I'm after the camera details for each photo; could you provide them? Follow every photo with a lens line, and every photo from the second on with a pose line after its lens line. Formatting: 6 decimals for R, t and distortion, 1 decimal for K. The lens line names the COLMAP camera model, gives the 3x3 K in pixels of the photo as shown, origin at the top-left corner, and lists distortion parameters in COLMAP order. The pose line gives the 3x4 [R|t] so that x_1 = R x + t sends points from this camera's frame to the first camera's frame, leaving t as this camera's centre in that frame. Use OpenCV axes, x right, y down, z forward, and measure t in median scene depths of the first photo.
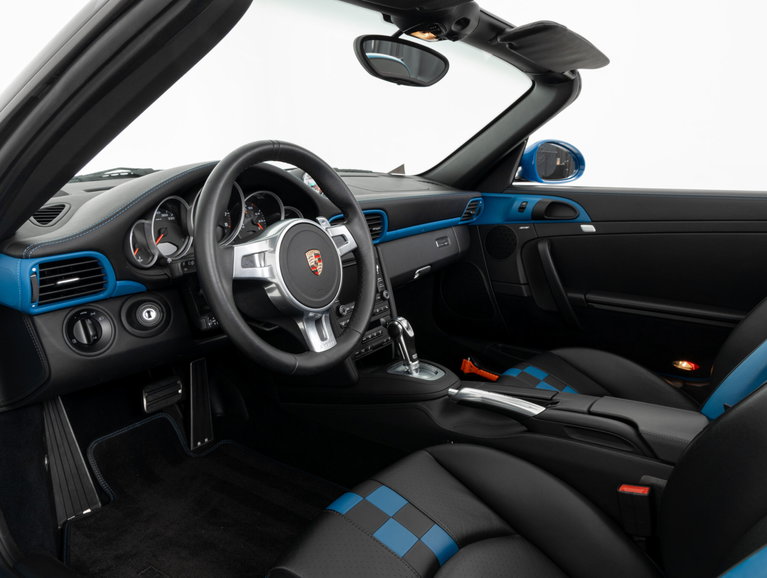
lens RADIAL K [[568.9, 0, 383.5], [0, 568.9, 289.0], [0, 0, 1]] dist [-0.014069, -0.002748]
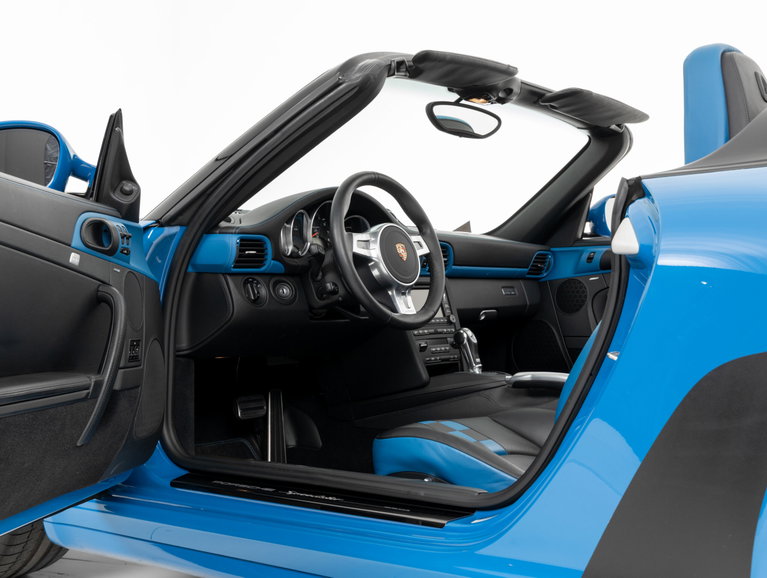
lens RADIAL K [[1010.5, 0, 383.5], [0, 1010.5, 289.0], [0, 0, 1]] dist [0.020728, 0.016672]
pose [[0.997875, -0.011624, -0.064105, -0.003564], [-0.002981, 0.974780, -0.223148, 0.470911], [0.065082, 0.222865, 0.972674, -1.123622]]
